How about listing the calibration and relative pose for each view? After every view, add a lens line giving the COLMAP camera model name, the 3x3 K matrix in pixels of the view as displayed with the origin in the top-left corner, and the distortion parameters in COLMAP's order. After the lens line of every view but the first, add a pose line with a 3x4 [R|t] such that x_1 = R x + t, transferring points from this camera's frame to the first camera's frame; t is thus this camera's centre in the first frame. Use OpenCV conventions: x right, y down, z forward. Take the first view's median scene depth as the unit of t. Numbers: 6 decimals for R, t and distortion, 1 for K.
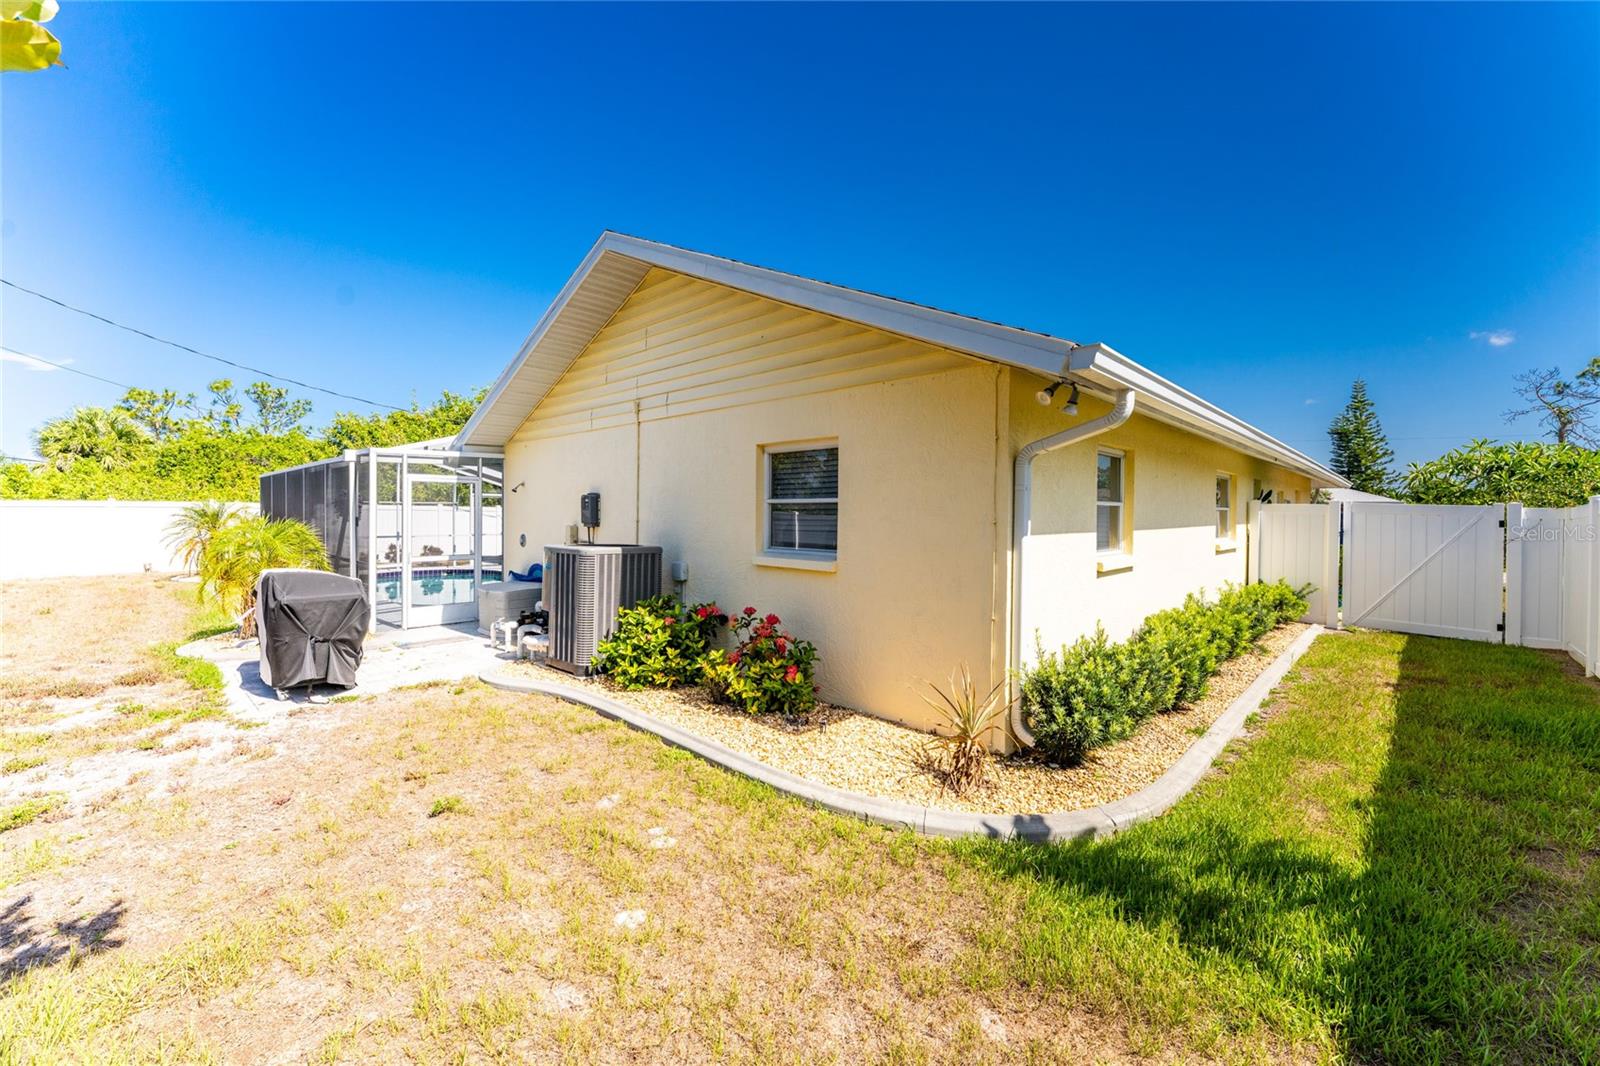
lens RADIAL K [[656.1, 0, 803.6], [0, 656.1, 523.7], [0, 0, 1]] dist [0.000826, -0.001026]
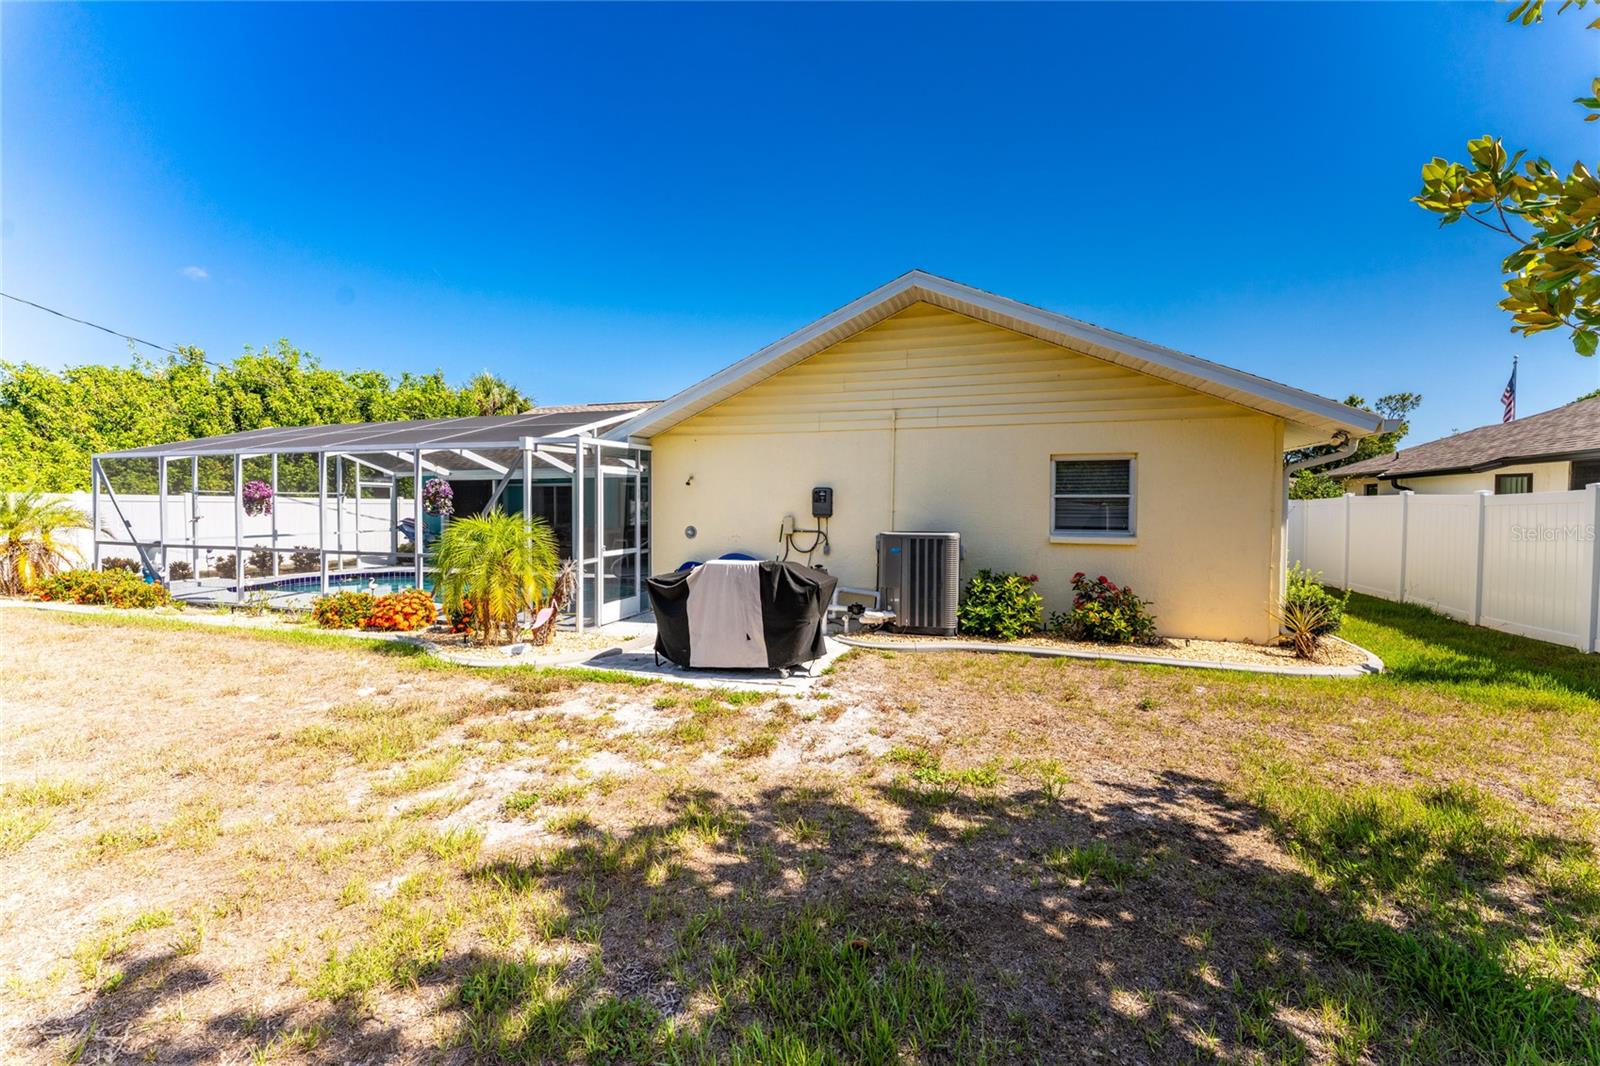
lens RADIAL K [[656.1, 0, 794.5], [0, 656.1, 519.9], [0, 0, 1]] dist [0.000826, -0.001026]
pose [[0.898698, -0.012393, 0.438394, -1.195704], [0.009431, 0.999916, 0.008934, -0.002189], [-0.438468, -0.003894, 0.898739, 0.015692]]
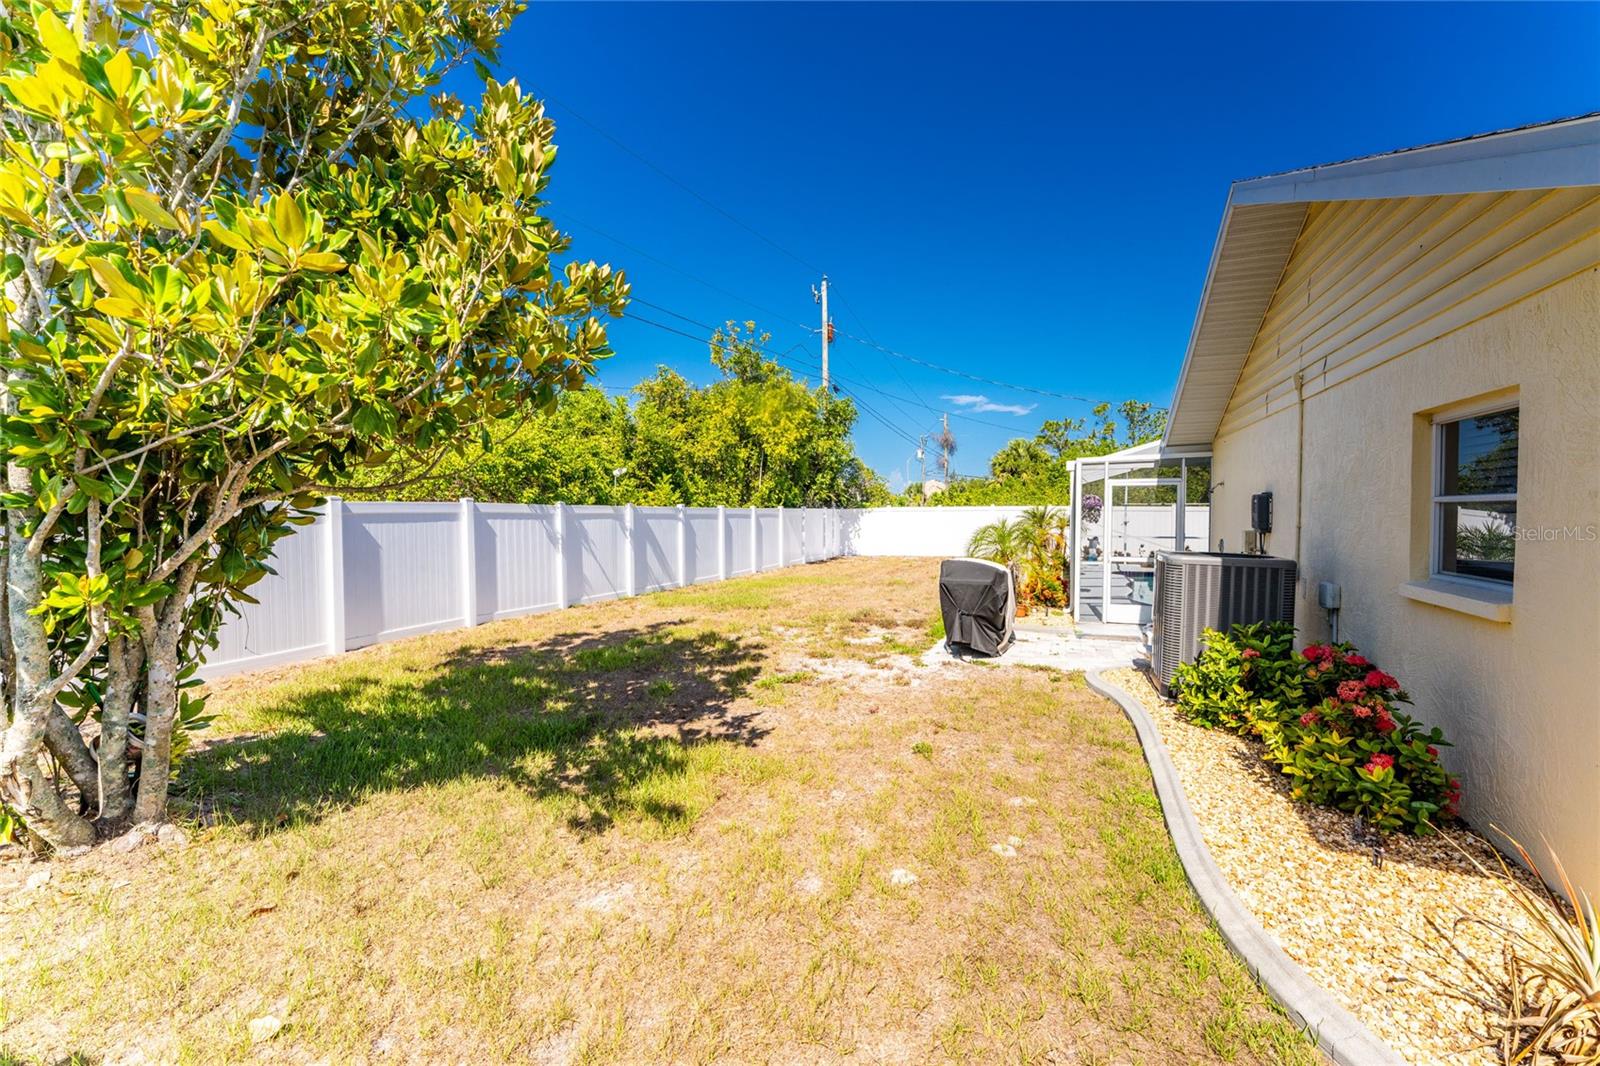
lens RADIAL K [[656.1, 0, 782.4], [0, 656.1, 523.7], [0, 0, 1]] dist [0.000826, -0.001026]
pose [[0.341180, 0.013607, -0.939900, 0.348368], [-0.014218, 0.999856, 0.009314, -0.008317], [0.939891, 0.010185, 0.341324, 0.195978]]
